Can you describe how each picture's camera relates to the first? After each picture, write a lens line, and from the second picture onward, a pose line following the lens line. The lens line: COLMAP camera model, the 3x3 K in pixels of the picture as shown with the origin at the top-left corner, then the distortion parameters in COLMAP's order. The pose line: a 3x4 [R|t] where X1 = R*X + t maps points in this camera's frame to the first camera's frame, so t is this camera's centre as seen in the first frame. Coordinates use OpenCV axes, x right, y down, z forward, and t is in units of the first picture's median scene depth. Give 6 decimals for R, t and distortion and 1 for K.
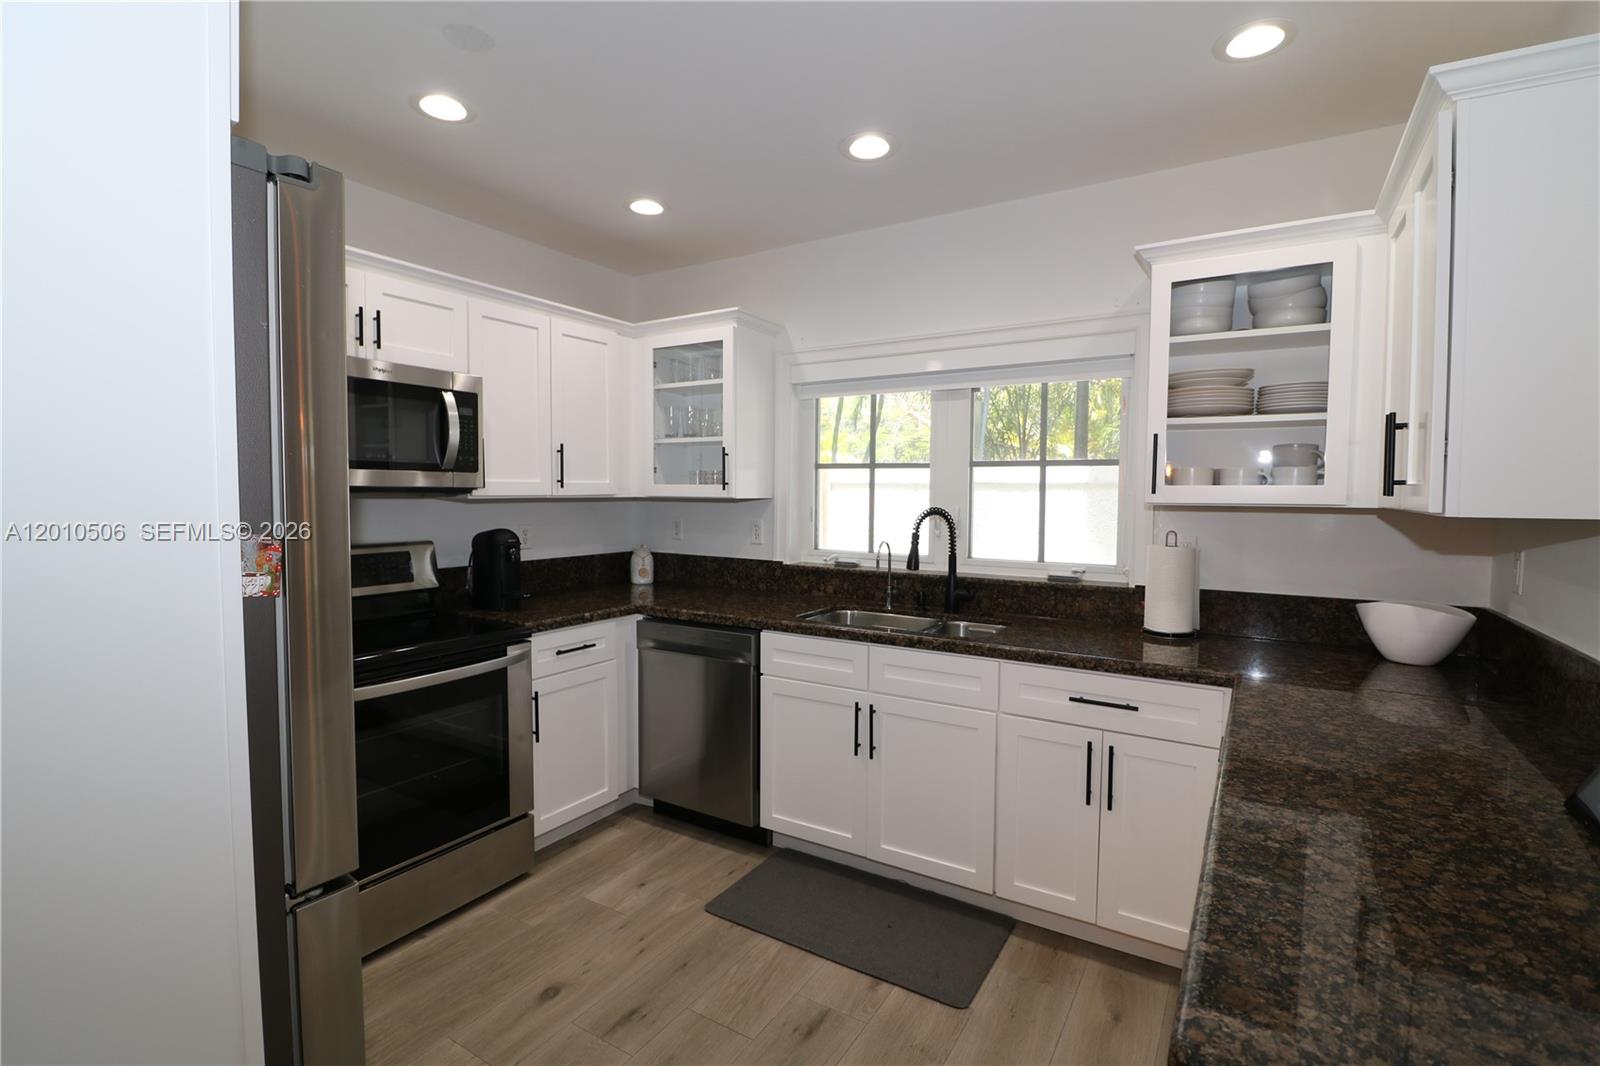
lens RADIAL K [[736.6, 0, 795.0], [0, 736.6, 522.7], [0, 0, 1]] dist [-0.002556, -0.012618]
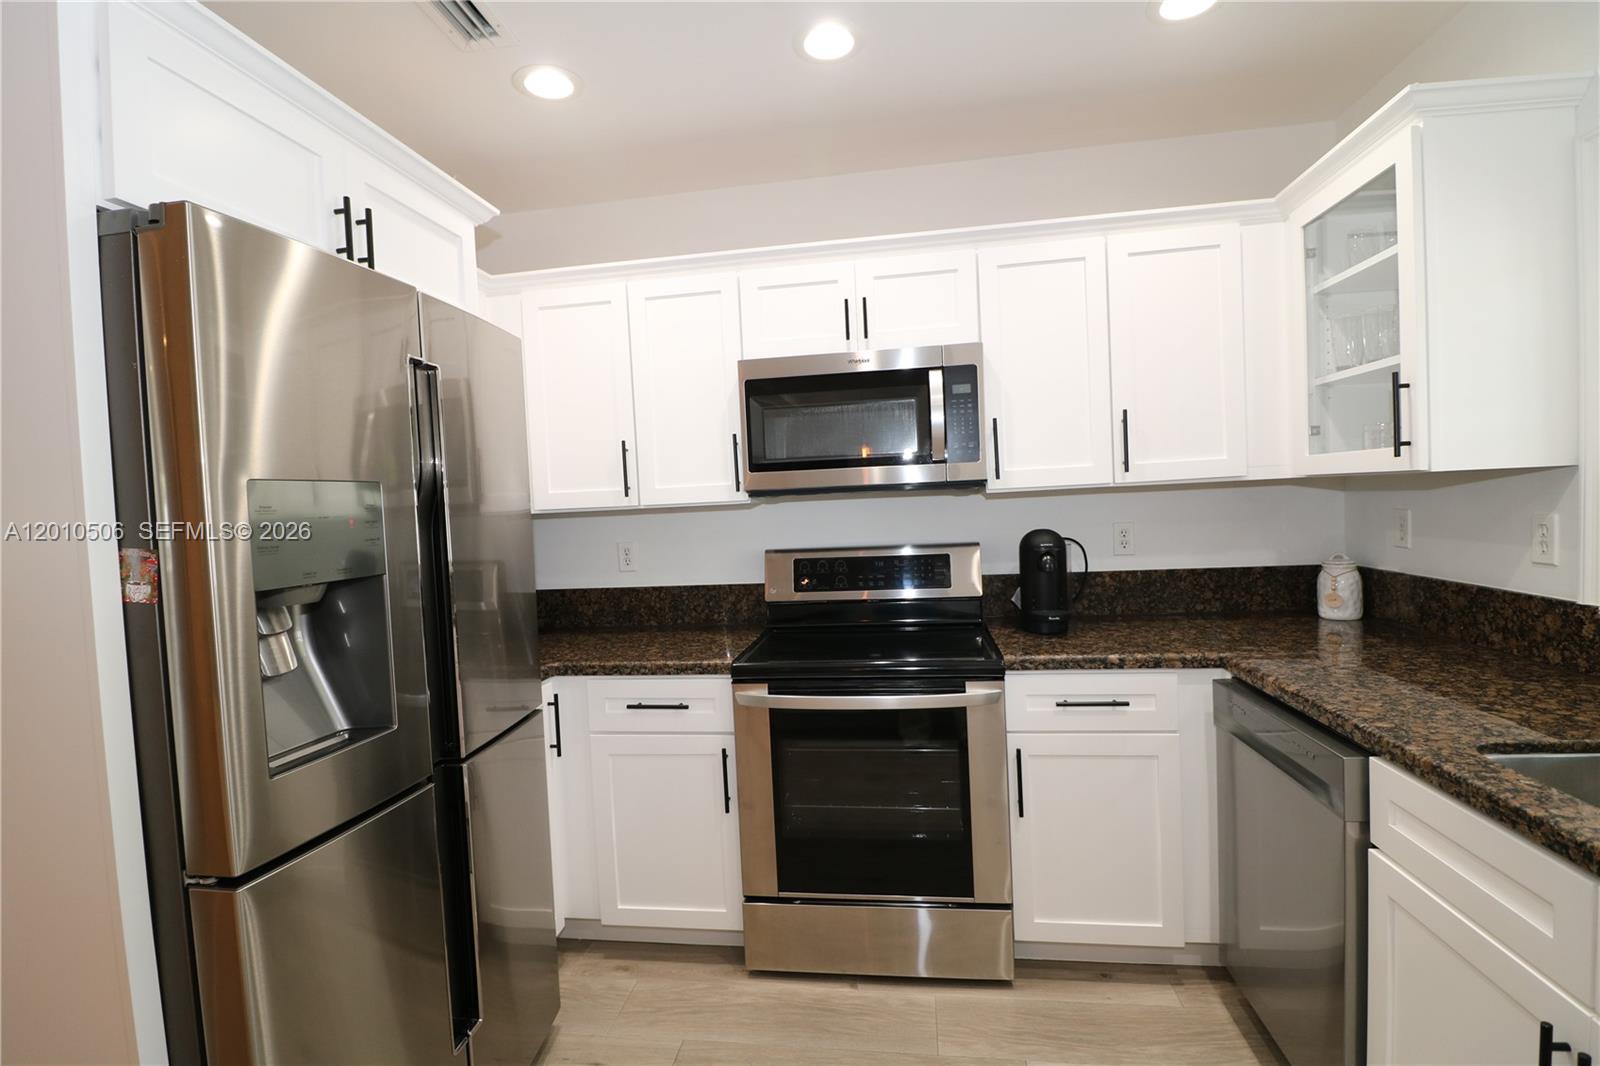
lens RADIAL K [[736.9, 0, 791.0], [0, 736.9, 529.2], [0, 0, 1]] dist [-0.003991, -0.010149]
pose [[0.398481, 0.008646, -0.917136, 0.205939], [0.010448, 0.999848, 0.013965, -0.005701], [0.917117, -0.015147, 0.398330, 0.423671]]
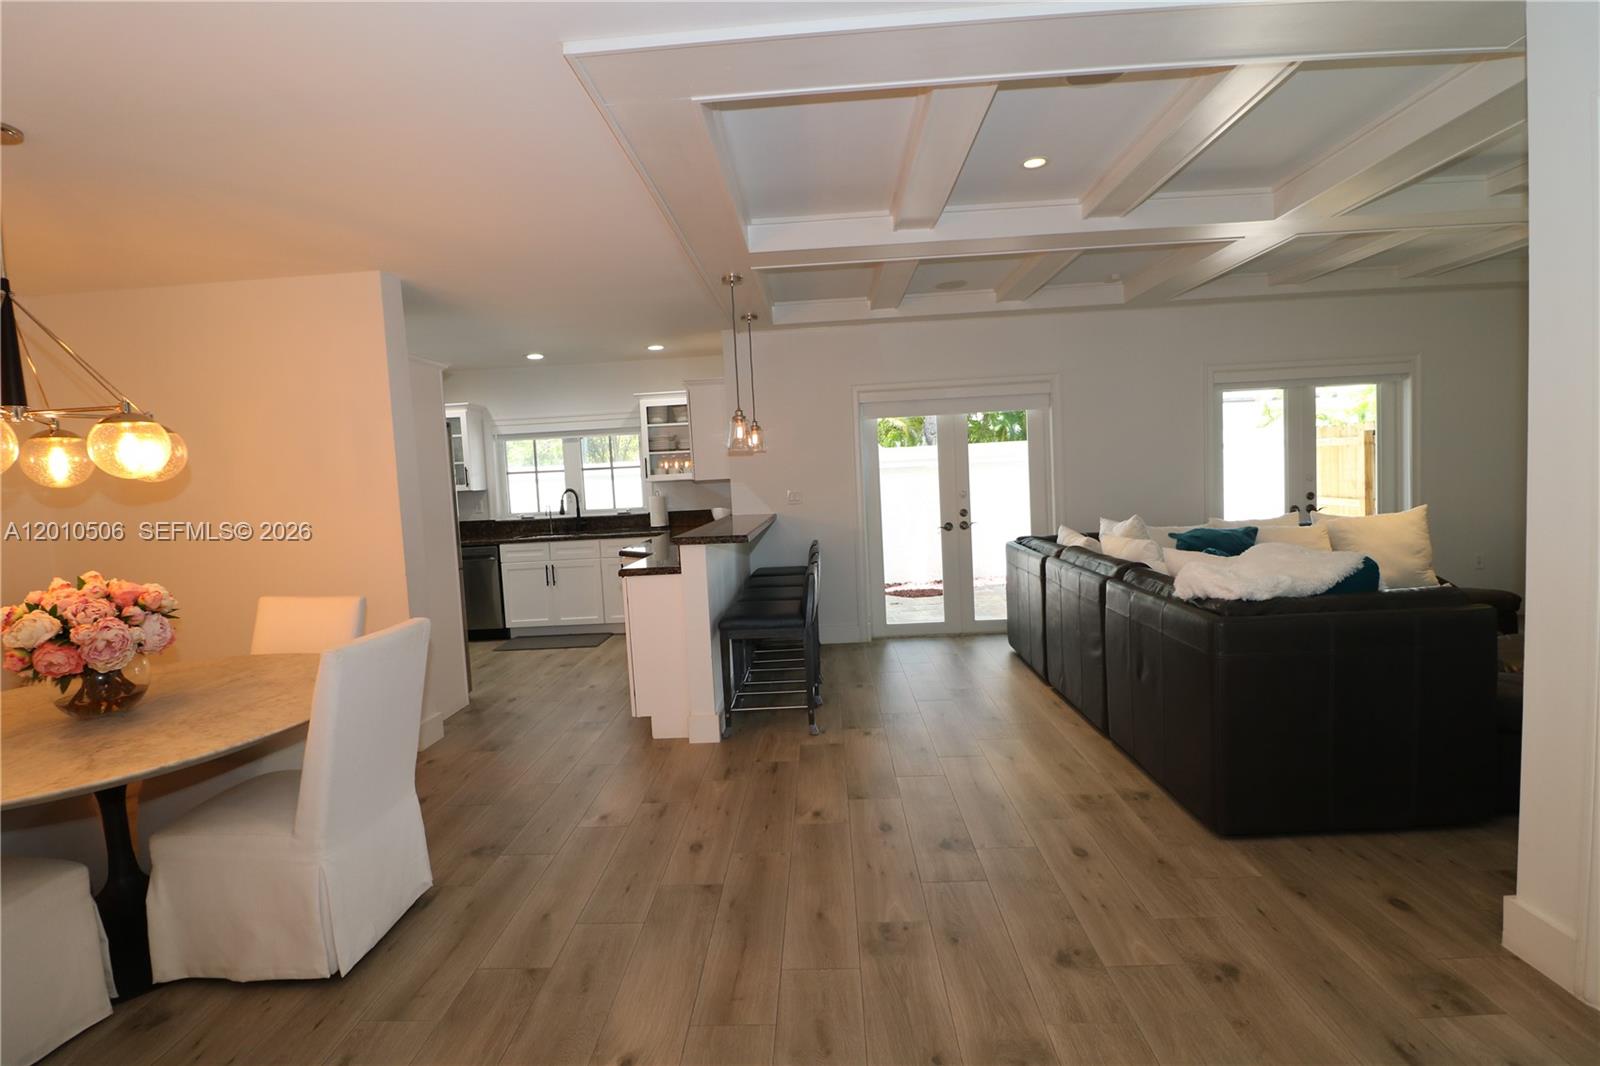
lens RADIAL K [[736.6, 0, 795.0], [0, 736.6, 522.7], [0, 0, 1]] dist [-0.002556, -0.012618]
pose [[0.865640, -0.082206, 0.493871, -0.346515], [0.077054, 0.996550, 0.030822, 0.068540], [-0.494701, 0.011374, 0.868989, -1.371588]]
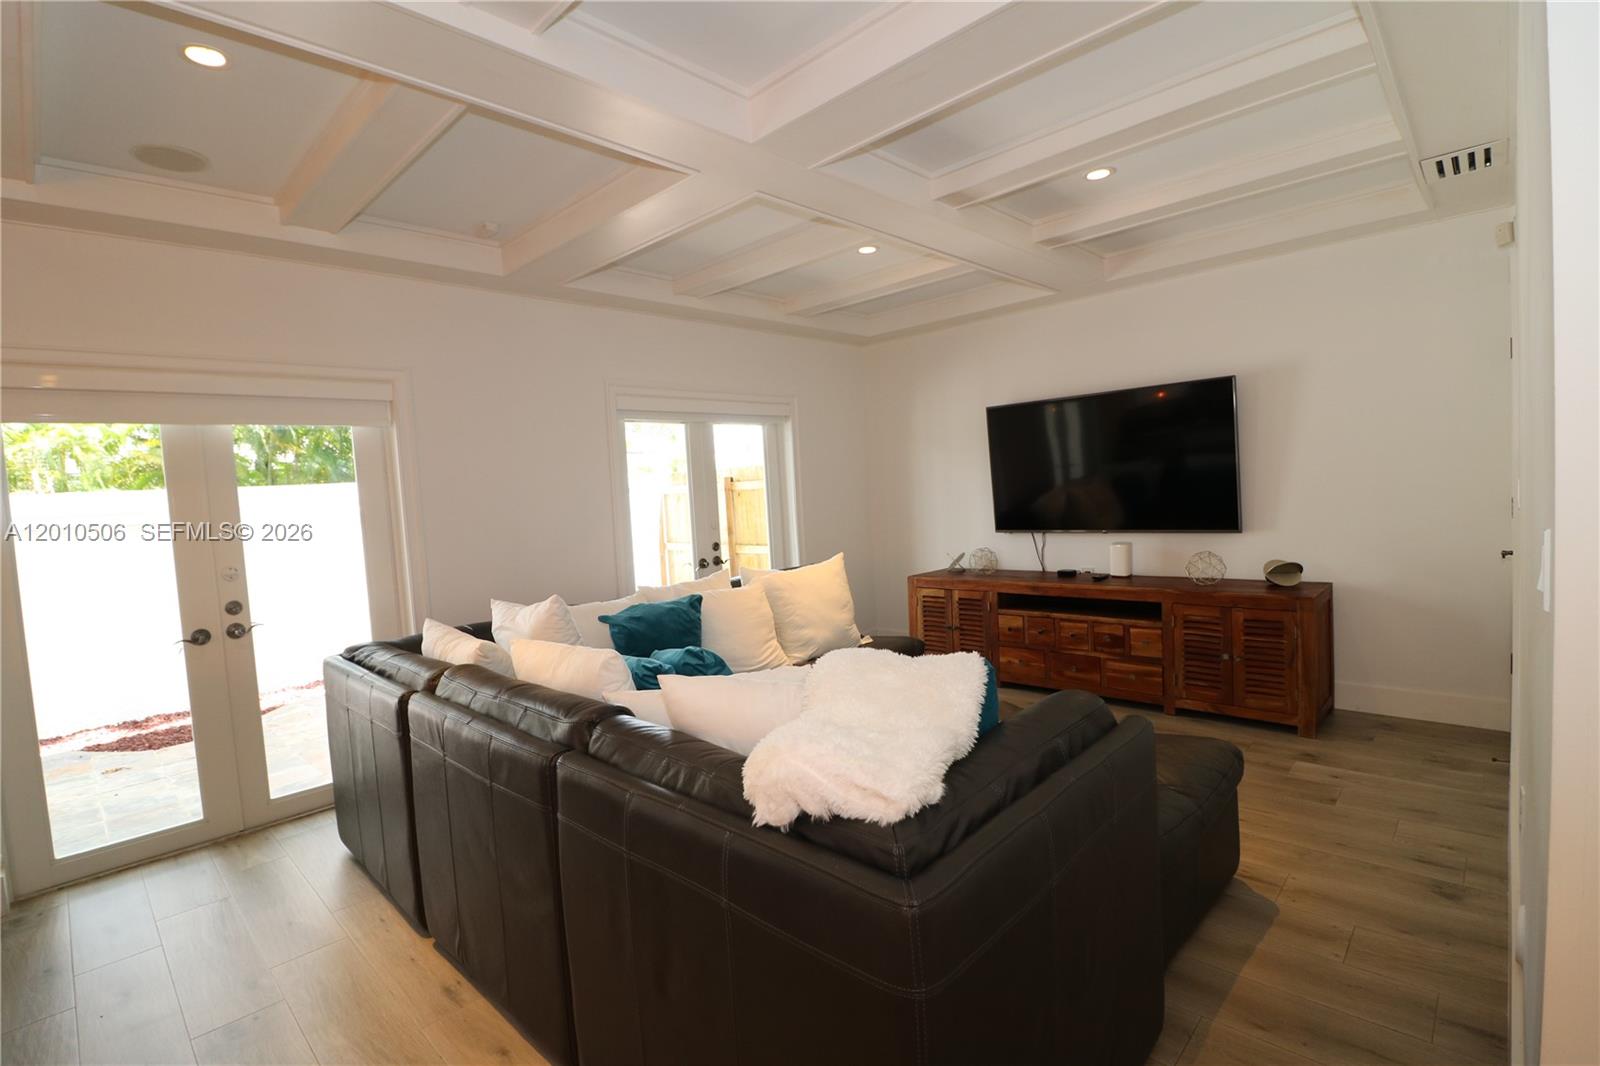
lens RADIAL K [[736.9, 0, 791.0], [0, 736.9, 529.2], [0, 0, 1]] dist [-0.003991, -0.010149]
pose [[0.207961, -0.072297, 0.975462, 0.146950], [0.101192, 0.993504, 0.052061, 0.051480], [-0.972889, 0.087882, 0.213926, -0.917146]]
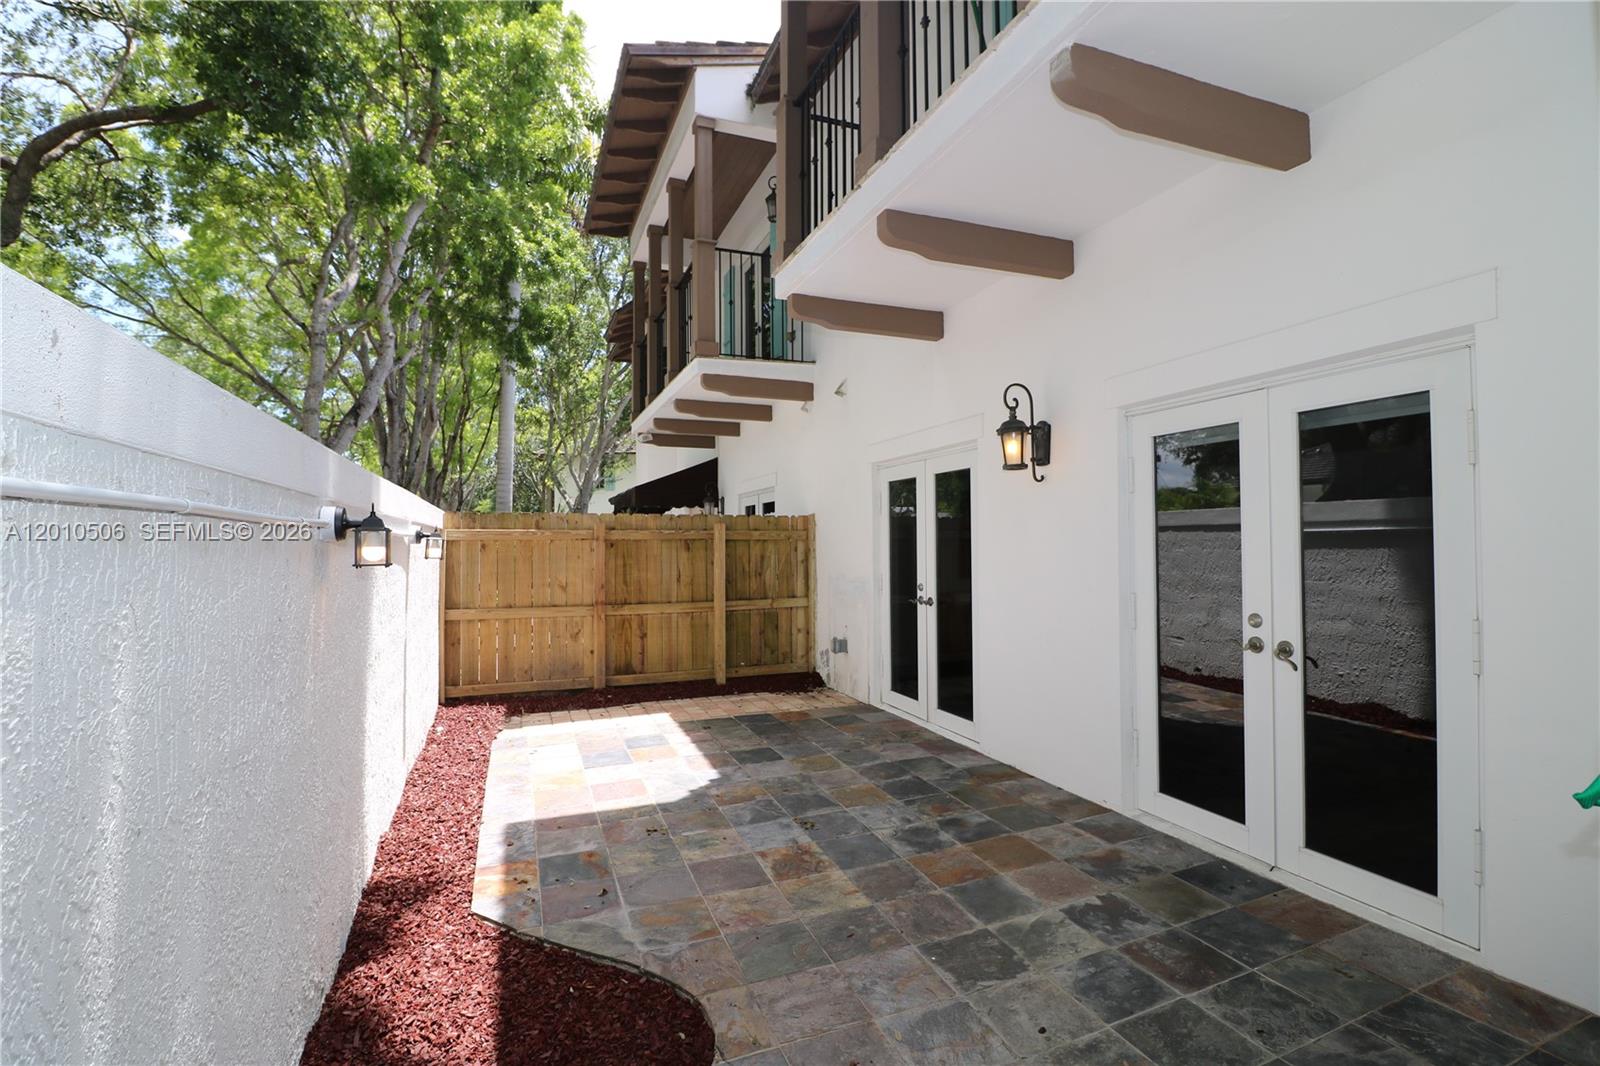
lens RADIAL K [[736.6, 0, 795.0], [0, 736.6, 522.7], [0, 0, 1]] dist [-0.002556, -0.012618]
pose [[-0.799187, 0.017764, 0.600820, 0.897901], [0.028151, 0.999573, 0.007891, -0.024737], [-0.600423, 0.023220, -0.799345, 1.285037]]
